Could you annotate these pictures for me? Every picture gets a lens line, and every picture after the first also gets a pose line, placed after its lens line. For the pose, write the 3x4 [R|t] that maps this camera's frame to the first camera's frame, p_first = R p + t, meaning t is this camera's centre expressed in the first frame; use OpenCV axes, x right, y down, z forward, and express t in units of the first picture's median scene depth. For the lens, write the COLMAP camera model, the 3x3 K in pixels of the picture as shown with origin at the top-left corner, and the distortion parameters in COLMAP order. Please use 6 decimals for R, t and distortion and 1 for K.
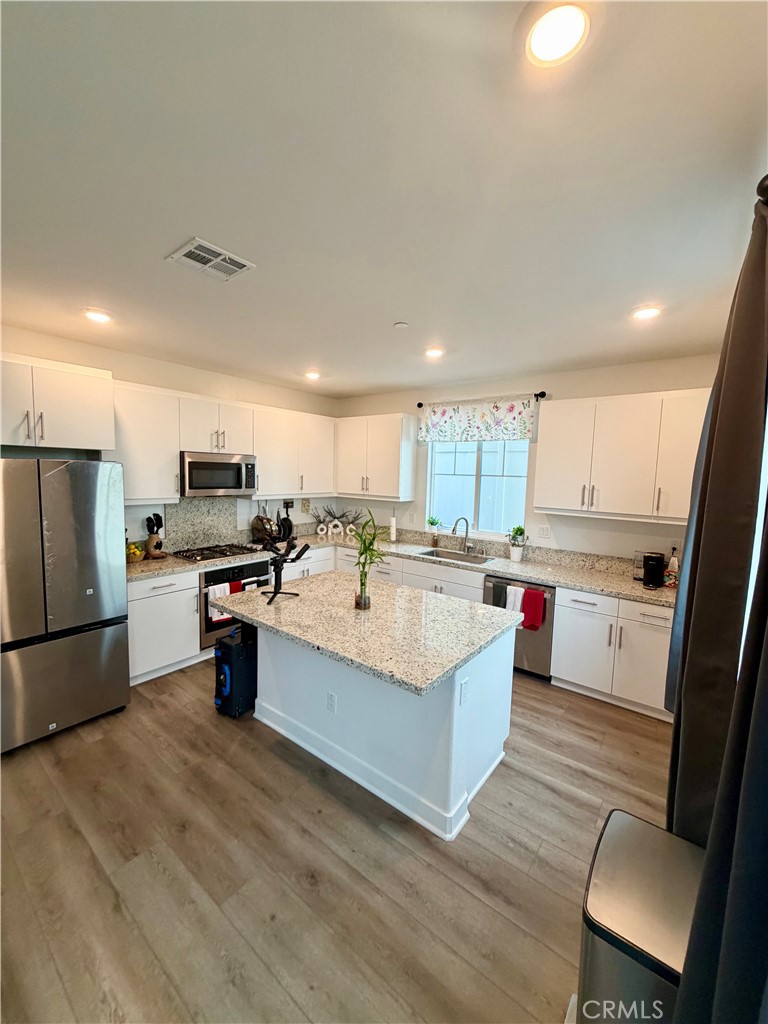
lens RADIAL K [[404.8, 0, 384.0], [0, 404.8, 512.0], [0, 0, 1]] dist [-0.000449, 0.000231]
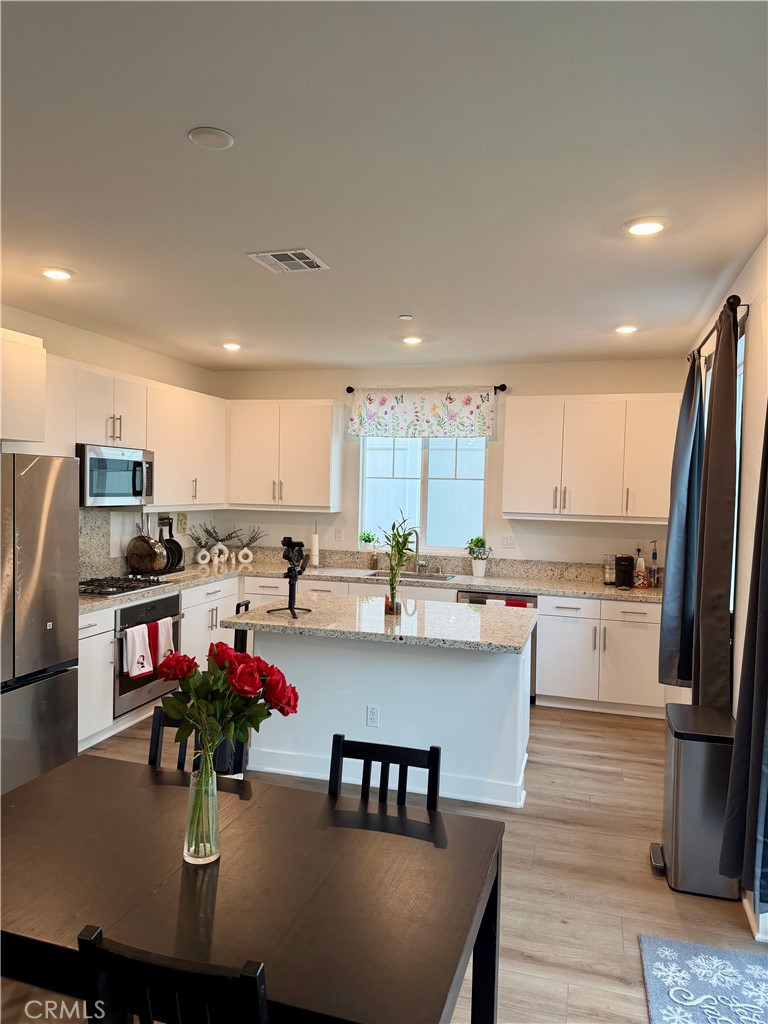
lens RADIAL K [[714.3, 0, 372.4], [0, 714.3, 514.4], [0, 0, 1]] dist [0.117267, -0.183040]
pose [[0.933312, -0.019669, 0.358527, -0.431259], [0.037533, 0.998373, -0.042936, 0.045210], [-0.357099, 0.053529, 0.932531, -0.348322]]
